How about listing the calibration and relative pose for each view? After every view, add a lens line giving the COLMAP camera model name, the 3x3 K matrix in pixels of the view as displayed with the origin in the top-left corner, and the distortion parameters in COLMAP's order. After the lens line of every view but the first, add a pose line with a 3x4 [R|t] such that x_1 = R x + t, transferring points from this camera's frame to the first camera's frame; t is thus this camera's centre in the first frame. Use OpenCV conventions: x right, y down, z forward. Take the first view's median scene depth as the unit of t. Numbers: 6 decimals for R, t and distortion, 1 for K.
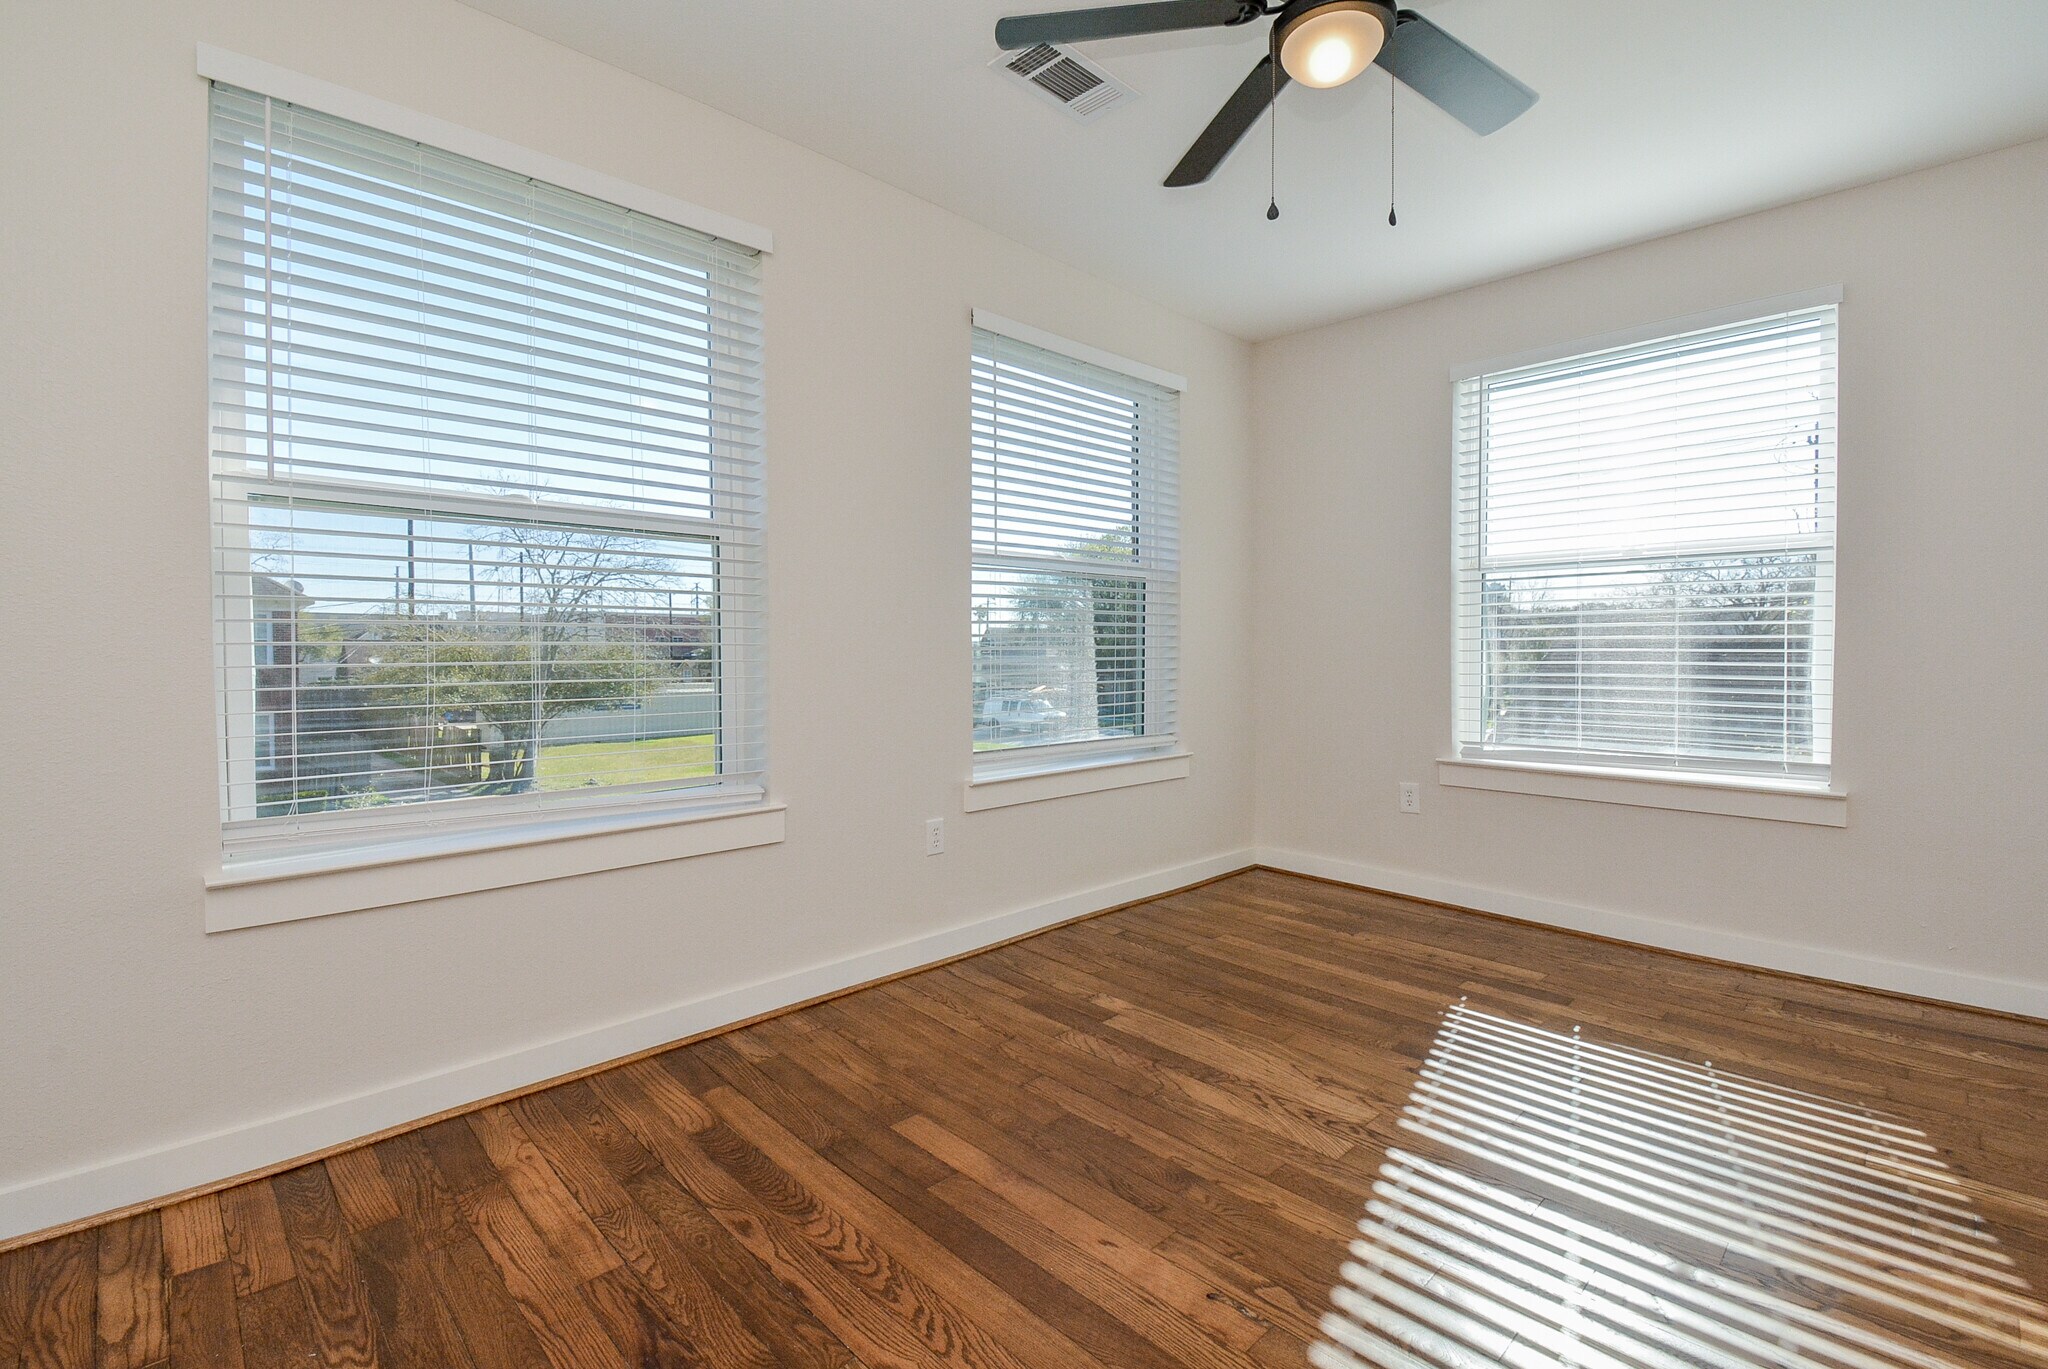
lens RADIAL K [[901.8, 0, 1012.2], [0, 901.8, 658.3], [0, 0, 1]] dist [0.002974, -0.013208]
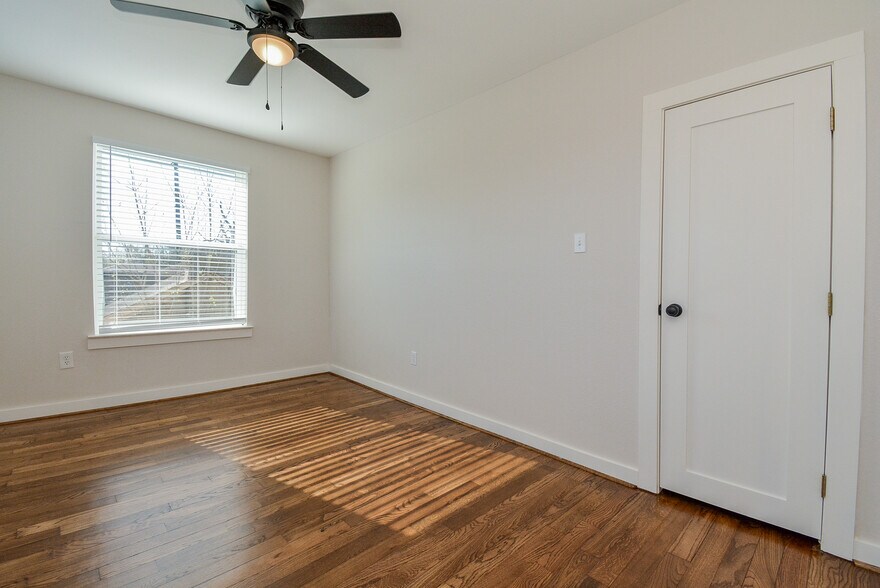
lens RADIAL K [[387.5, 0, 434.9], [0, 387.5, 282.7], [0, 0, 1]] dist [0.002974, -0.013208]
pose [[-0.013769, -0.006939, 0.999881, -0.500856], [-0.009566, 0.999931, 0.006808, -0.023263], [-0.999859, -0.009471, -0.013835, 0.370956]]
